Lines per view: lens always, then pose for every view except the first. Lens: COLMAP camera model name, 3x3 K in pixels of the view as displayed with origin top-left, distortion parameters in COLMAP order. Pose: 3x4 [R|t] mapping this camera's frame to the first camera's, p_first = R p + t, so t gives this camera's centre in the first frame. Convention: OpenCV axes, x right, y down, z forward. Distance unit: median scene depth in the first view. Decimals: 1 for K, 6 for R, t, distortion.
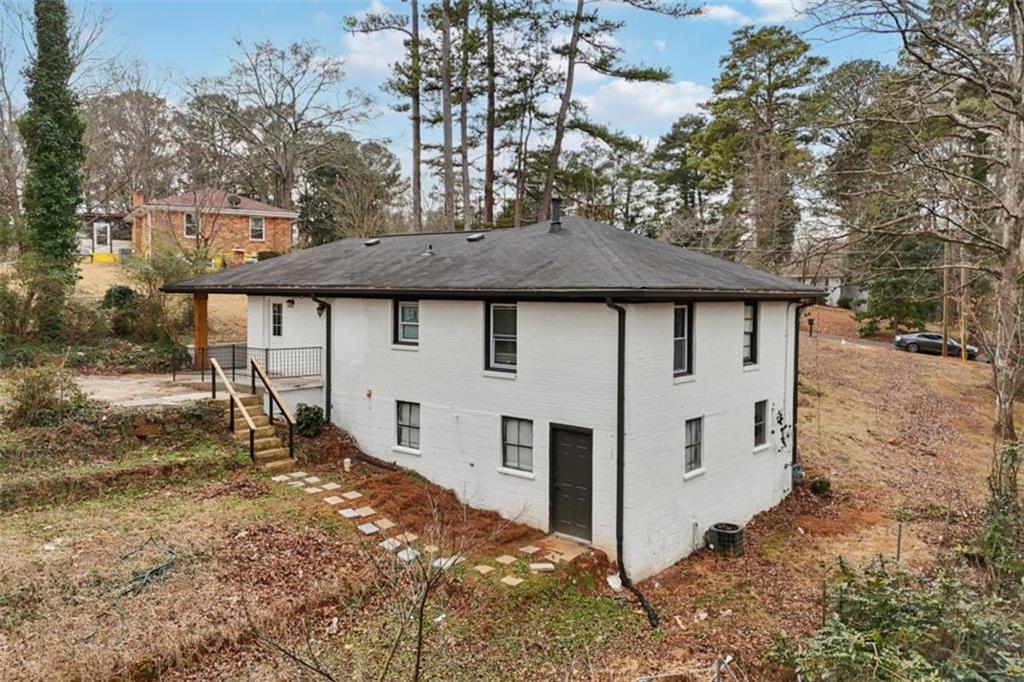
lens RADIAL K [[764.0, 0, 533.7], [0, 764.0, 255.9], [0, 0, 1]] dist [0.087171, -0.107808]
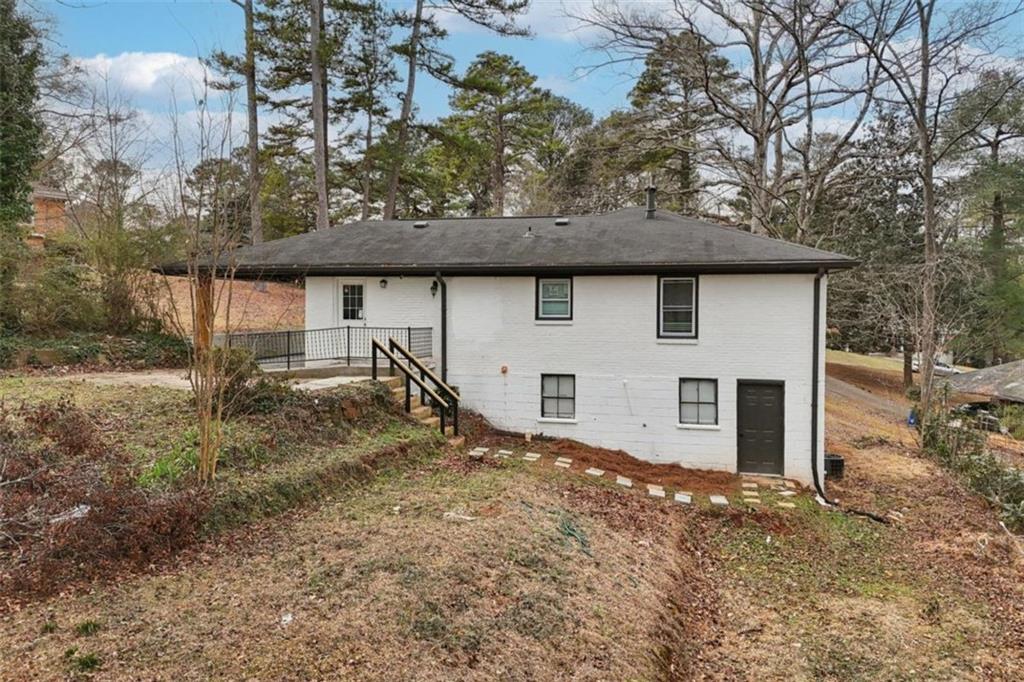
lens RADIAL K [[764.0, 0, 533.7], [0, 764.0, 255.9], [0, 0, 1]] dist [0.087171, -0.107808]
pose [[0.888288, 0.025713, 0.458566, -0.681798], [-0.016785, 0.999582, -0.023536, 0.055457], [-0.458979, 0.013209, 0.888349, 0.093136]]
